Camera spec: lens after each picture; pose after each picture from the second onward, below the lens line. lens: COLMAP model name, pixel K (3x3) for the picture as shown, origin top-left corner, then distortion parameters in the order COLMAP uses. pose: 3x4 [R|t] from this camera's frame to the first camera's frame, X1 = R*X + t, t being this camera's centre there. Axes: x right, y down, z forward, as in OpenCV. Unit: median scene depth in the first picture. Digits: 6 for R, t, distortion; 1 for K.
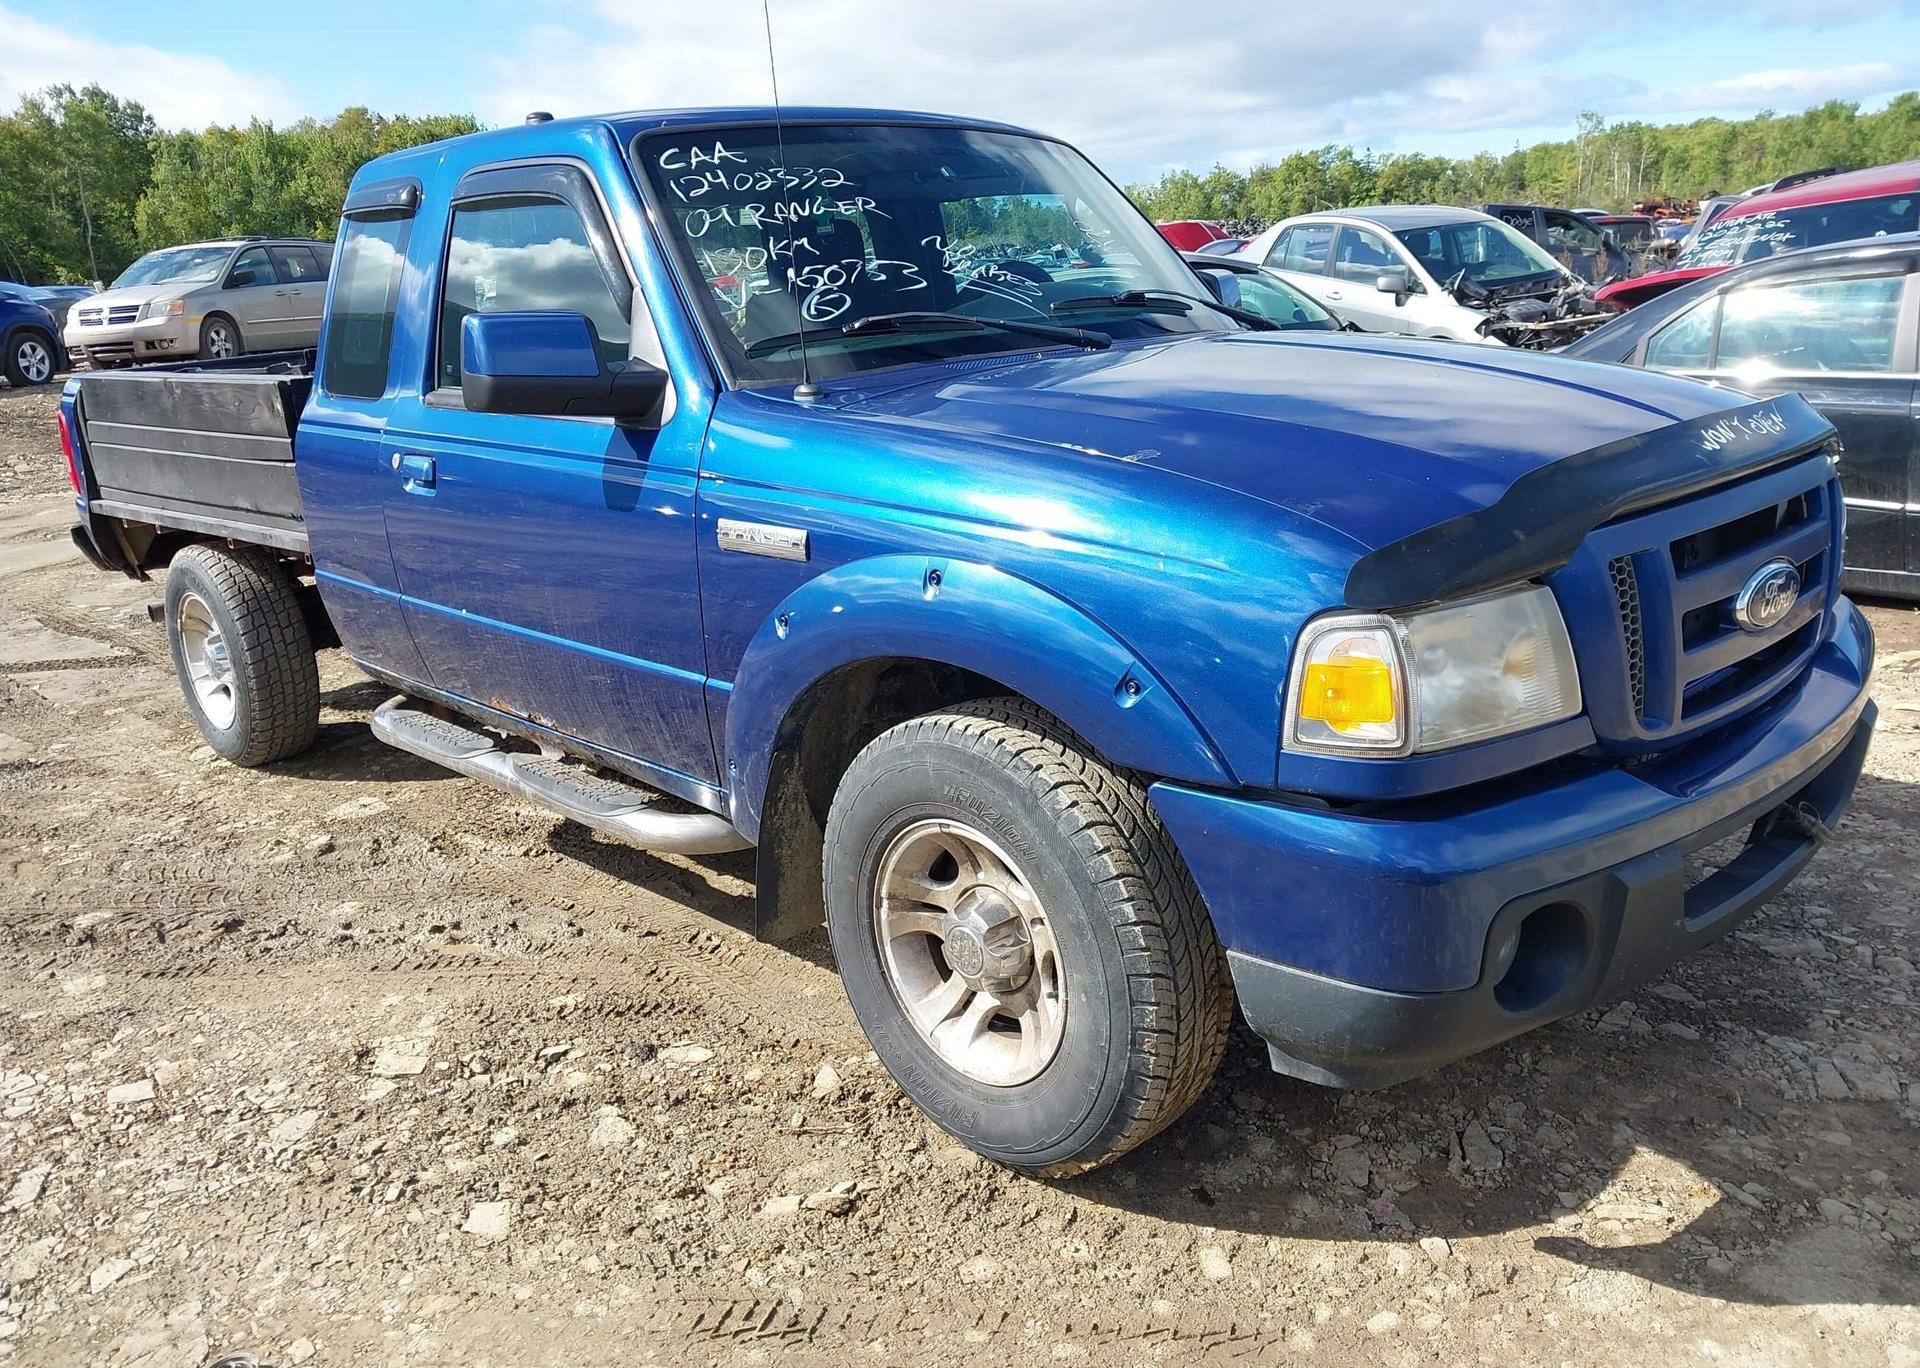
lens RADIAL K [[1534.8, 0, 942.7], [0, 1534.8, 687.9], [0, 0, 1]] dist [0.004171, -0.003159]
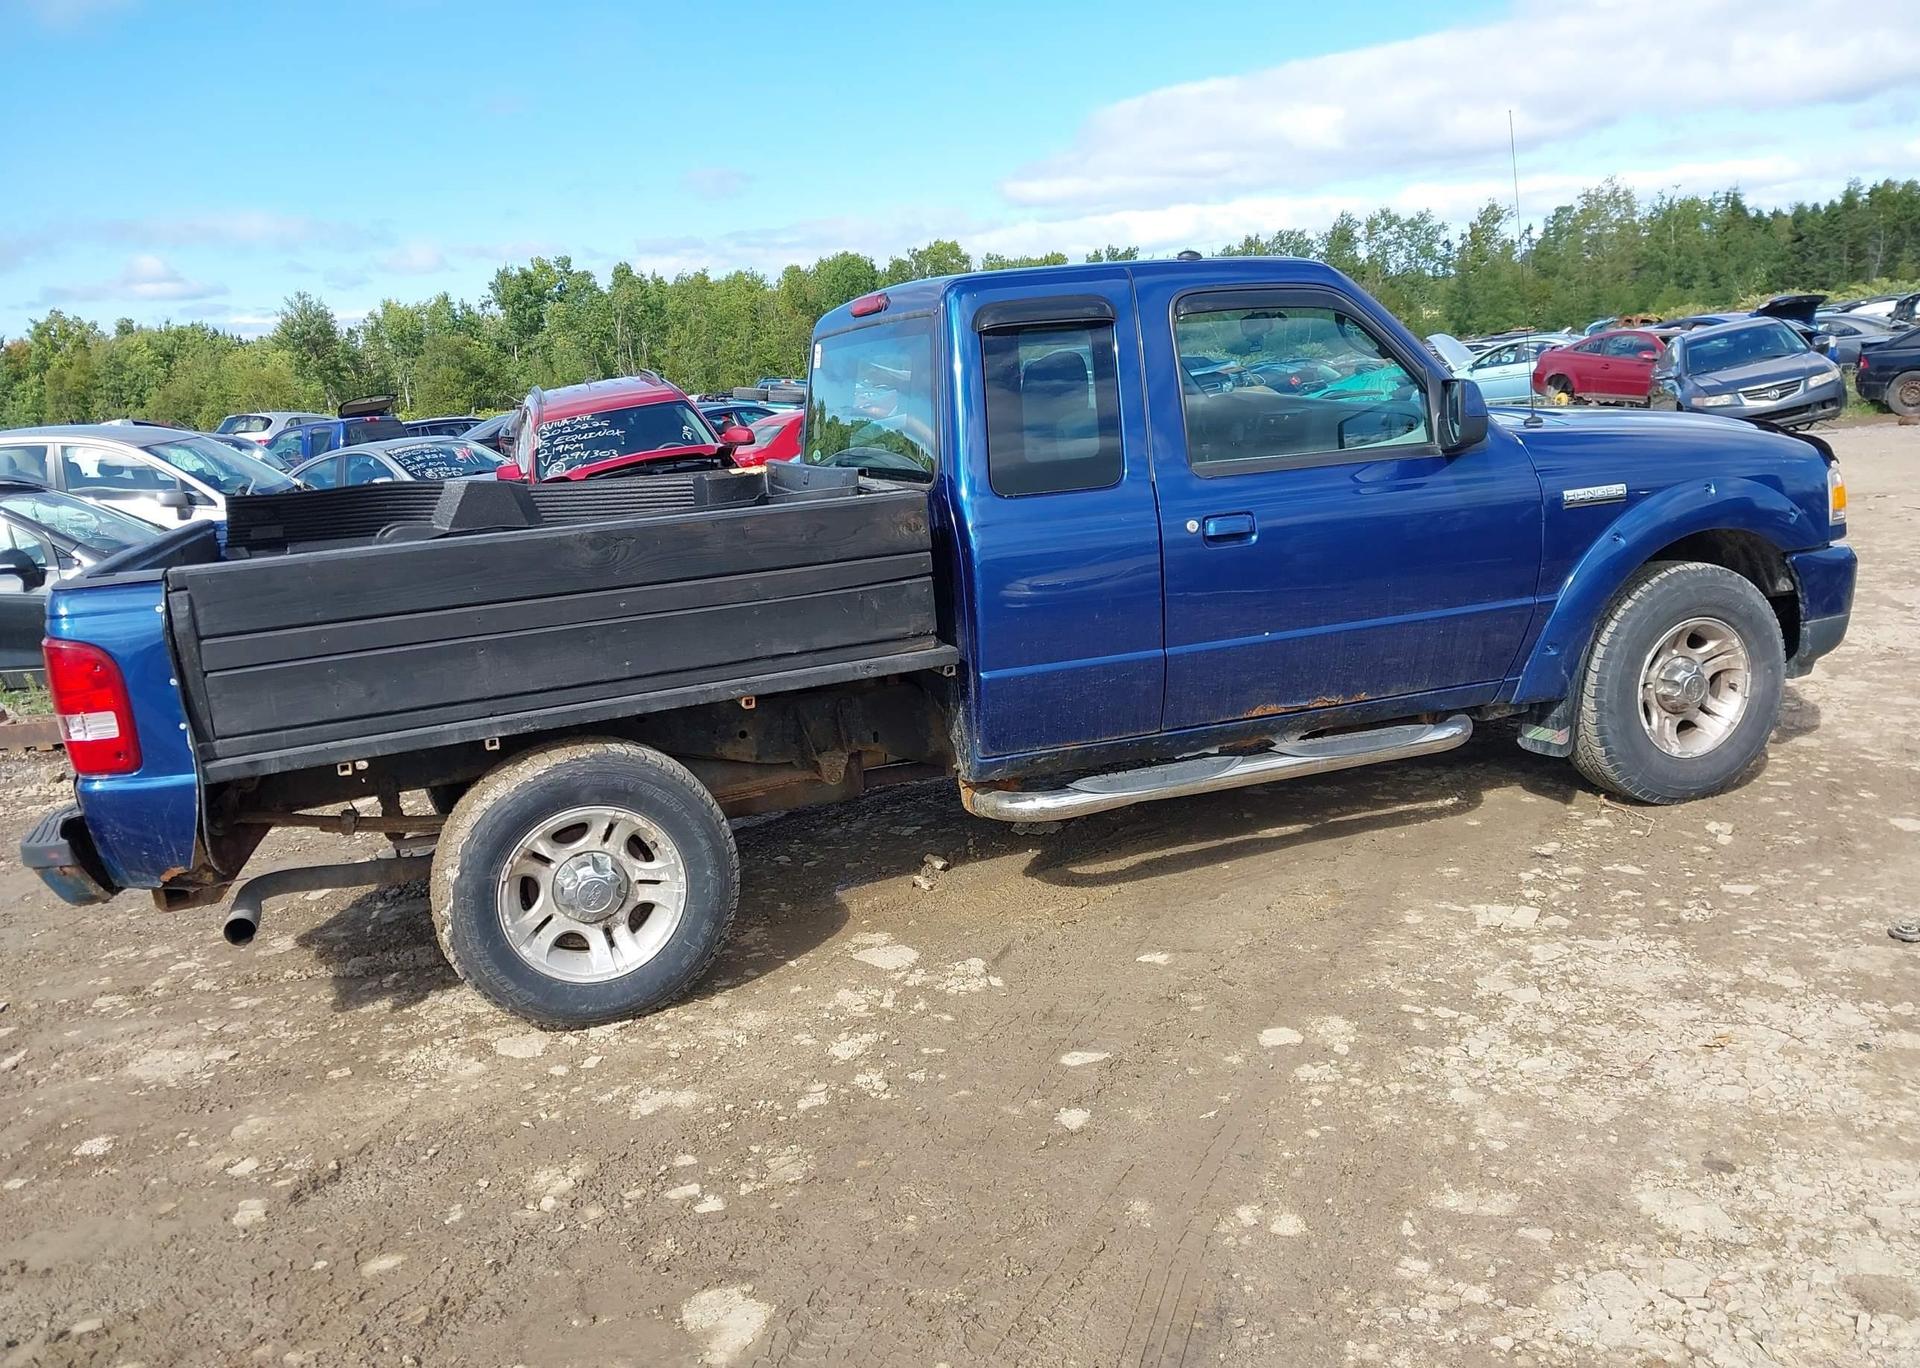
lens RADIAL K [[1526.5, 0, 947.2], [0, 1526.5, 675.1], [0, 0, 1]] dist [0.013782, -0.010617]
pose [[0.408576, -0.149577, 0.900384, -1.112393], [0.296849, 0.954626, 0.023884, -0.090853], [-0.863103, 0.257520, 0.434439, 0.502732]]
